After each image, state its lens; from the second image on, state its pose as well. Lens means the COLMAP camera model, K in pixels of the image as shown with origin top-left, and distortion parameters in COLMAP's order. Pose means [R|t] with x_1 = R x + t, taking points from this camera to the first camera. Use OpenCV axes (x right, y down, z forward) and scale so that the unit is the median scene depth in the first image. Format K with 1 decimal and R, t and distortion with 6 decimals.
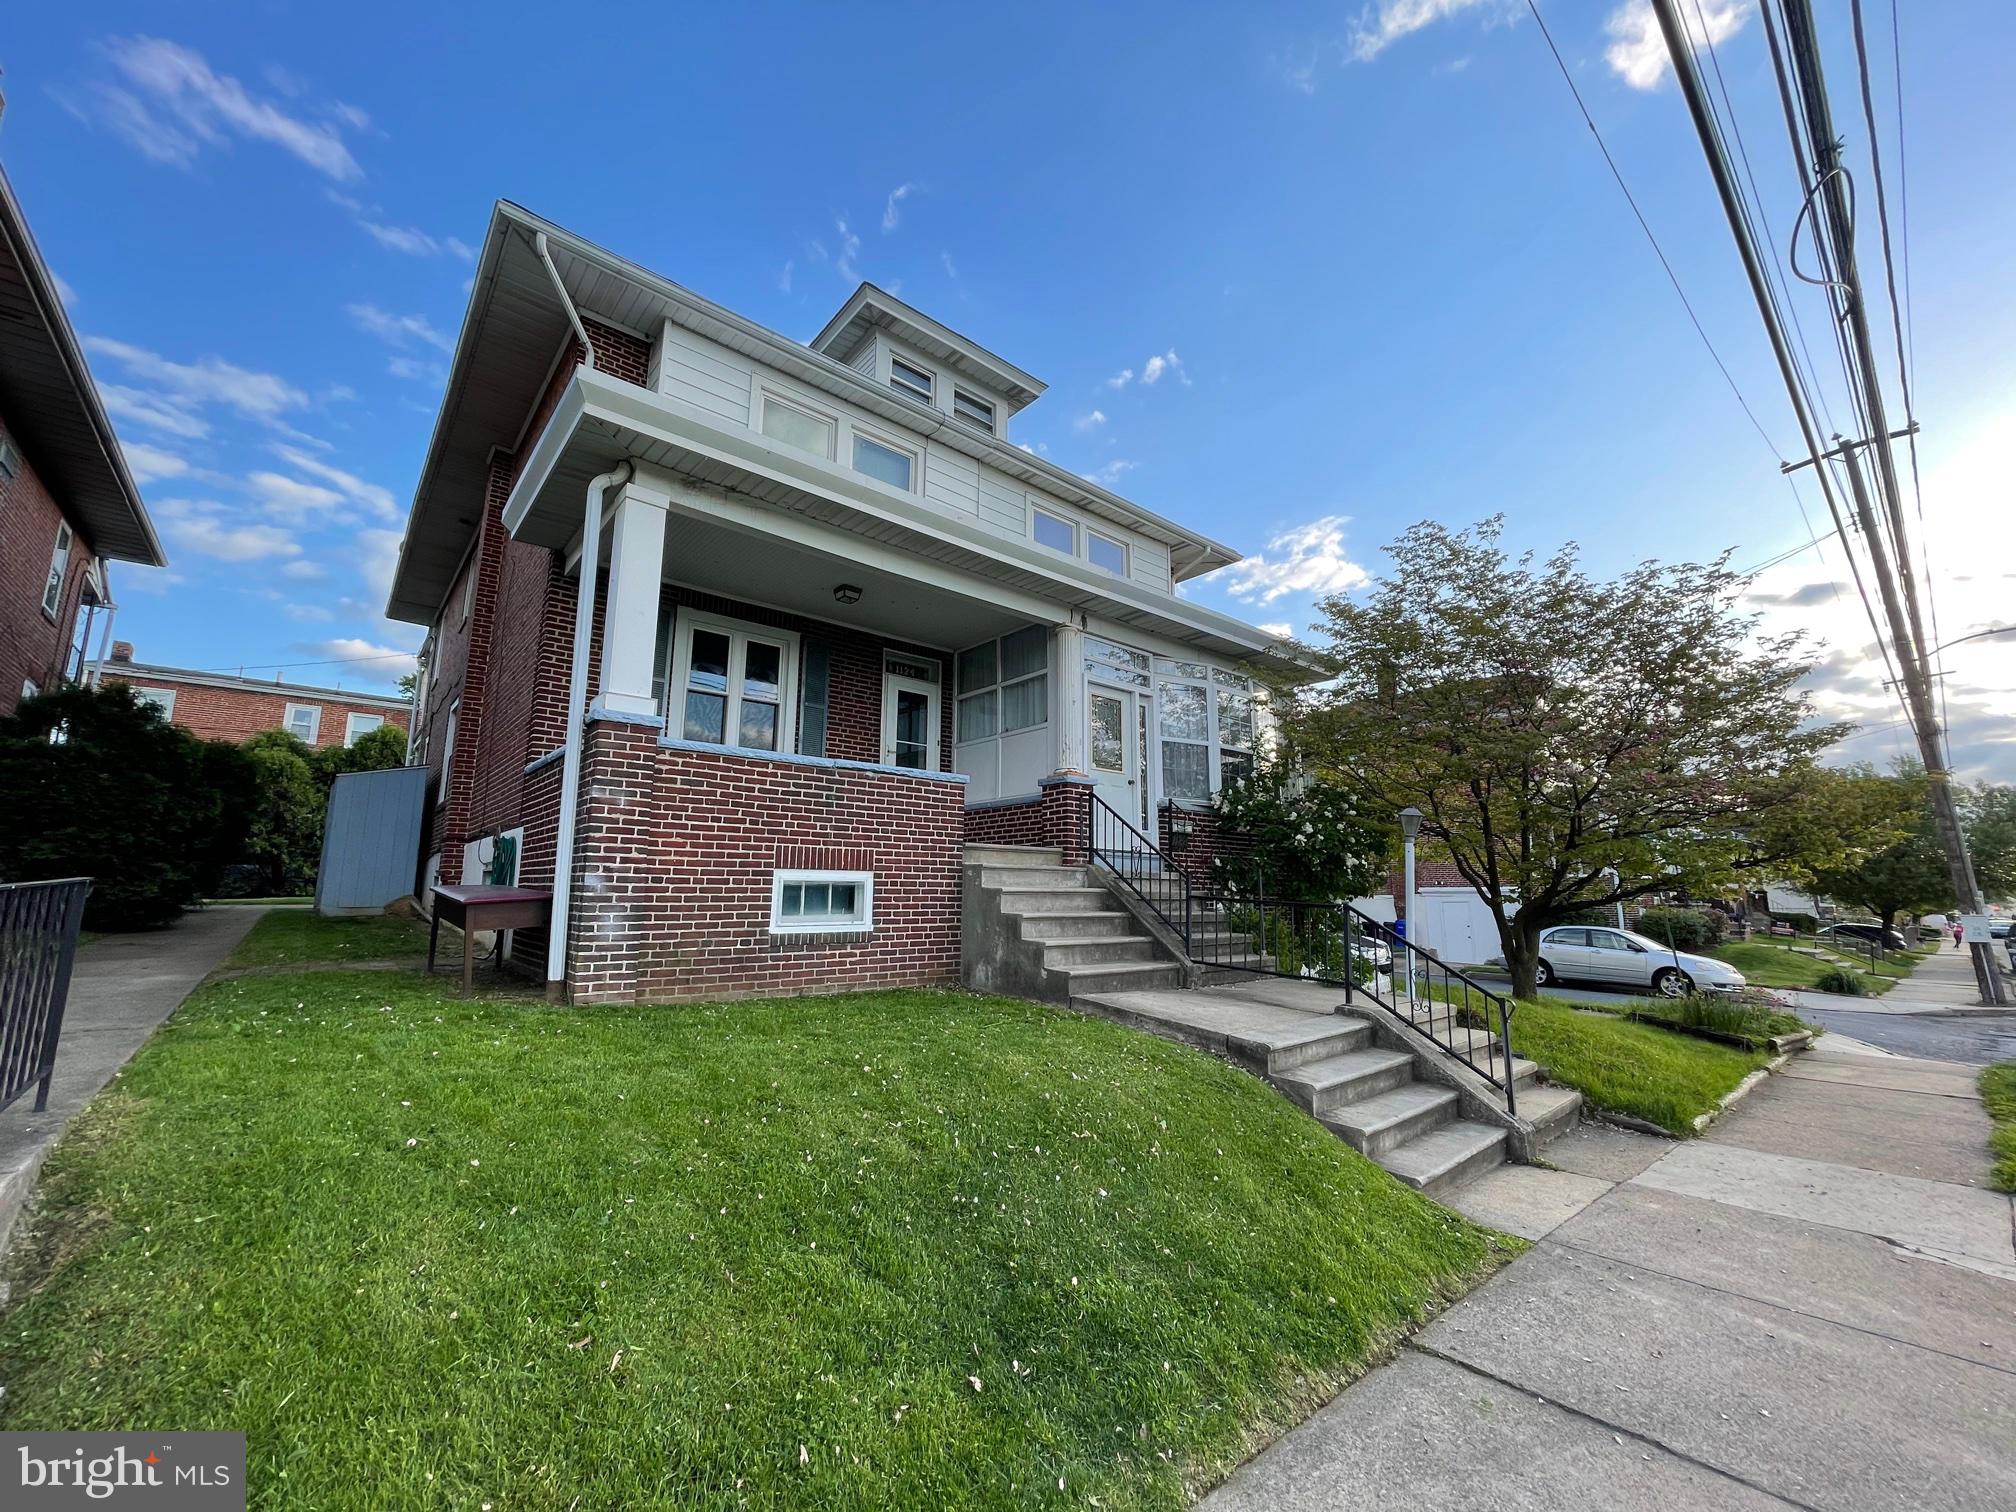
lens RADIAL K [[807.4, 0, 1009.9], [0, 807.4, 752.2], [0, 0, 1]] dist [-0.002722, 0.000044]
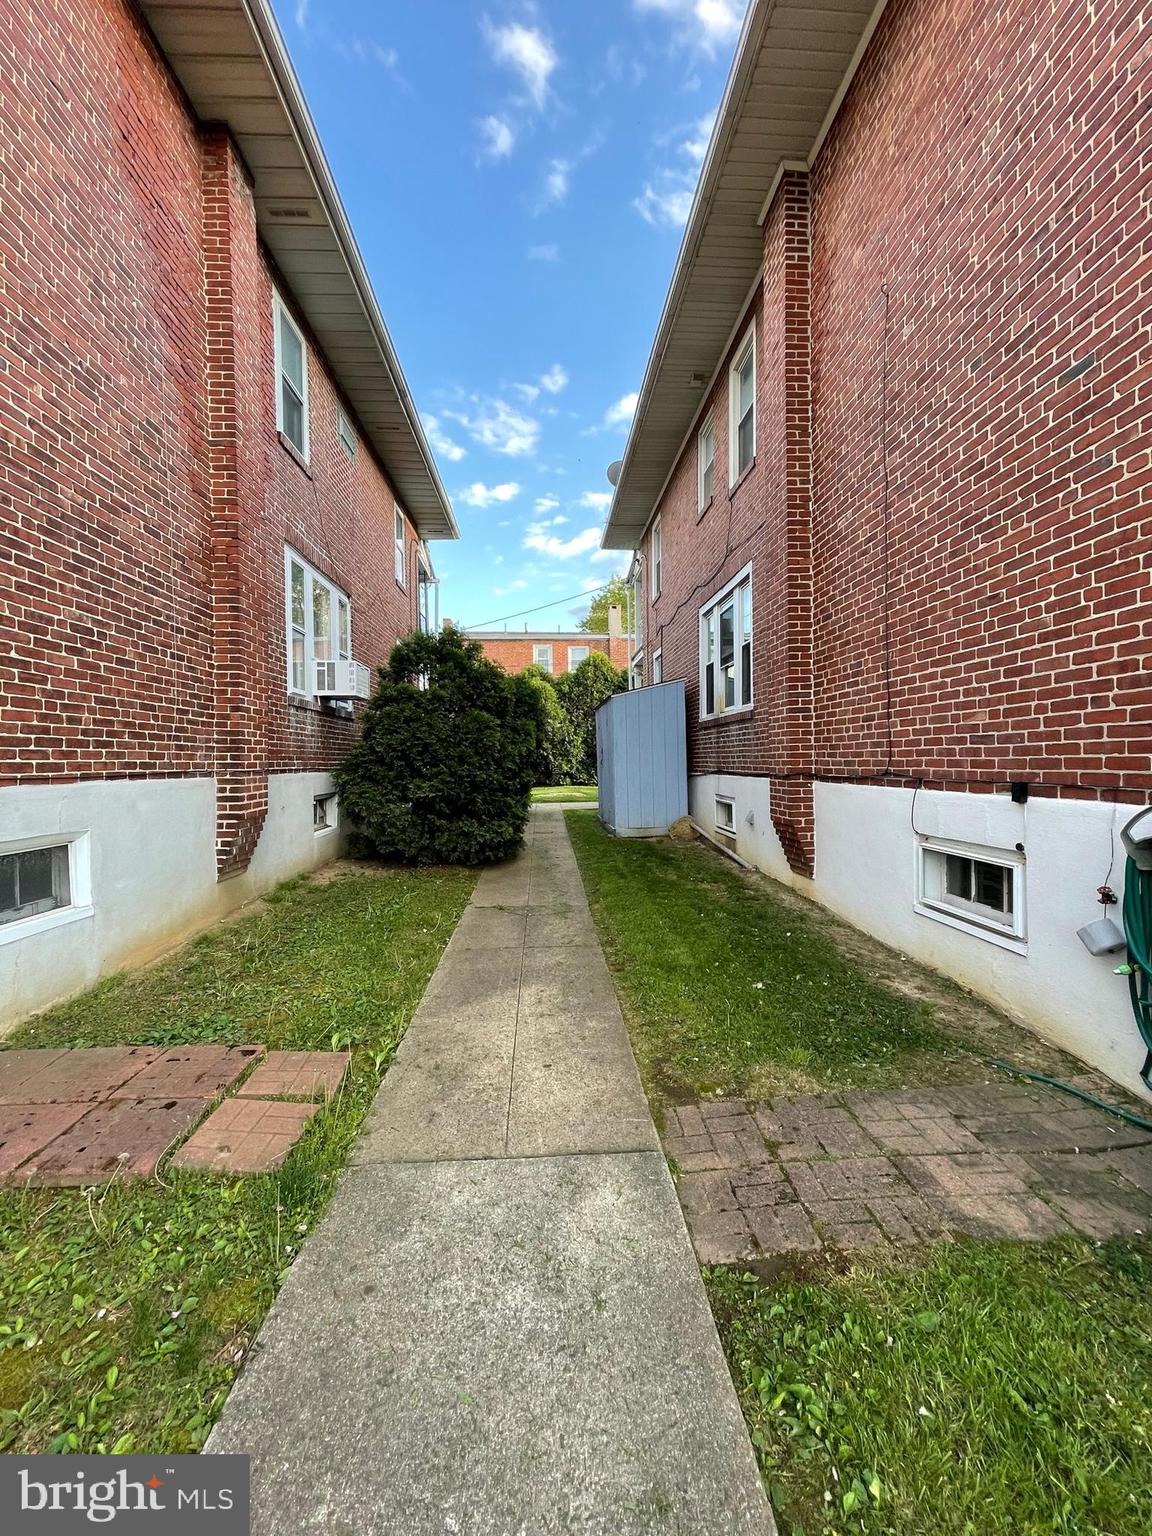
lens RADIAL K [[615.2, 0, 576.0], [0, 615.2, 768.0], [0, 0, 1]] dist [-0.002722, 0.000044]
pose [[0.794459, -0.008245, -0.607262, -0.717802], [0.123894, 0.981080, 0.148766, -0.004697], [0.594547, -0.193425, 0.780449, 0.643294]]
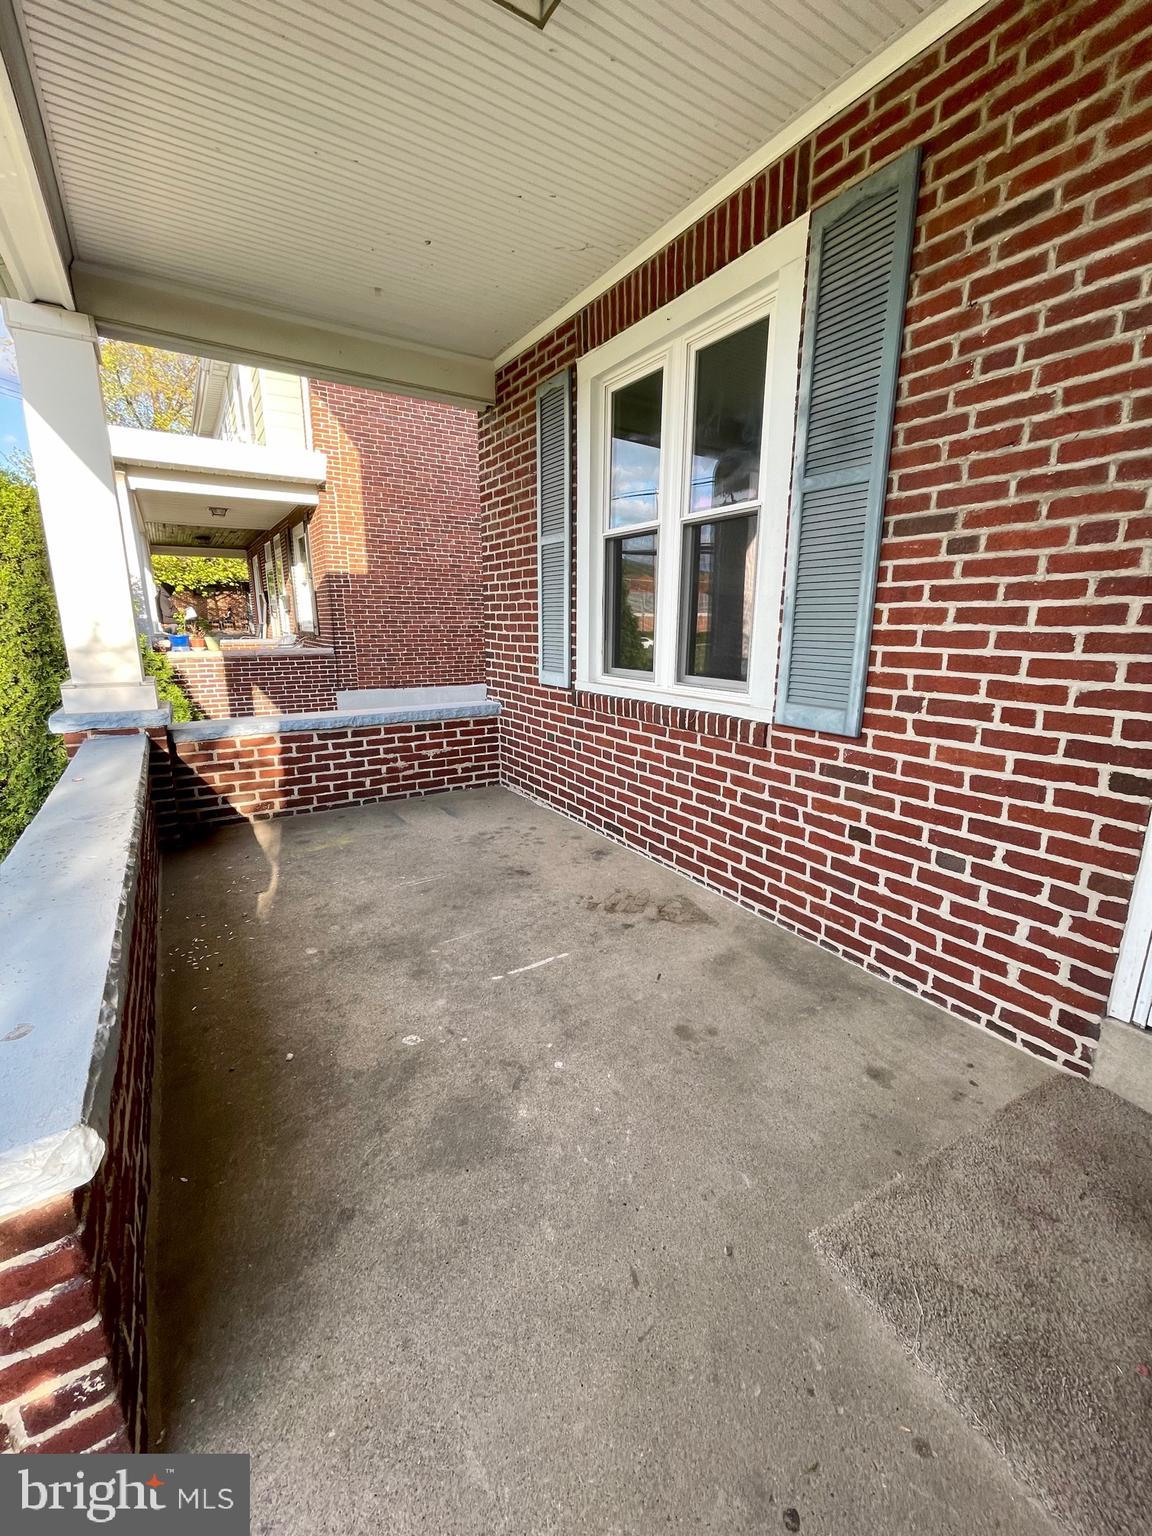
lens RADIAL K [[623.0, 0, 577.9], [0, 623.0, 770.0], [0, 0, 1]] dist [-0.006606, 0.000257]
pose [[-0.133663, 0.223378, -0.965524, -0.004282], [0.168456, 0.965209, 0.199984, -0.024996], [0.976605, -0.135917, -0.166642, 1.219416]]
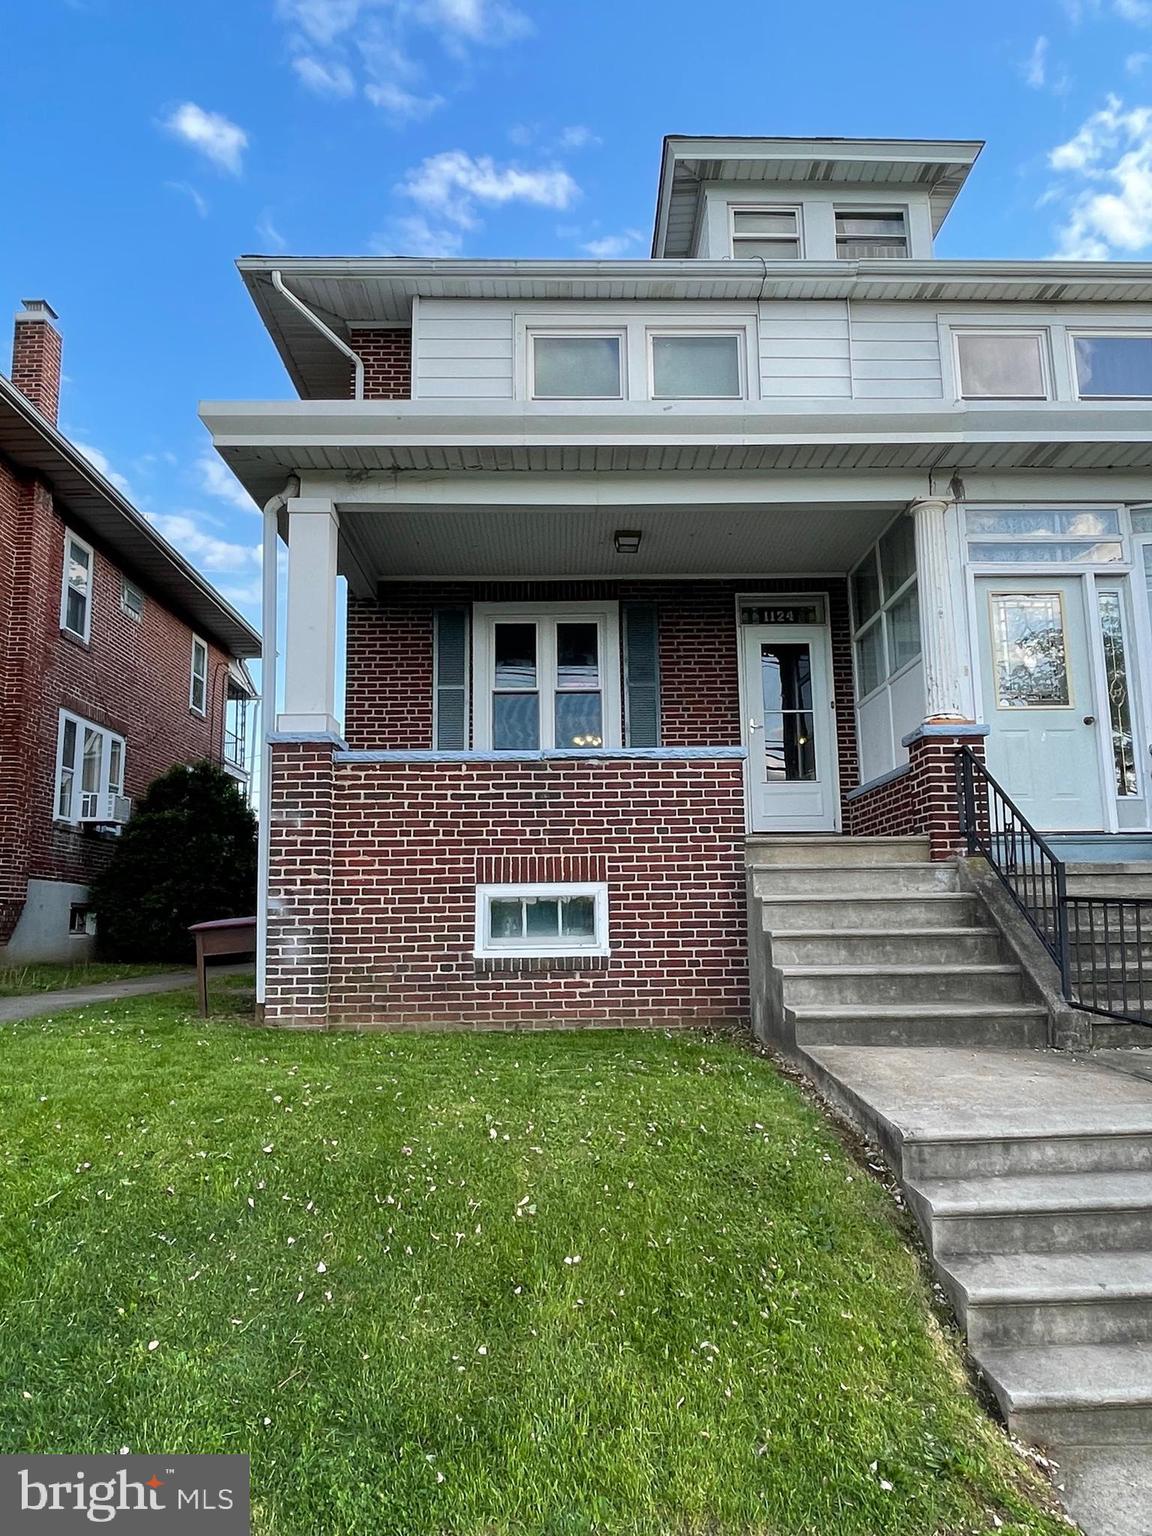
lens RADIAL K [[1037.5, 0, 584.9], [0, 1037.5, 767.9], [0, 0, 1]] dist [0.011336, -0.016031]
pose [[0.774936, -0.118780, -0.620779, 0.458168], [0.131285, 0.991011, -0.025734, 0.057962], [0.618255, -0.061557, 0.783563, 0.183377]]
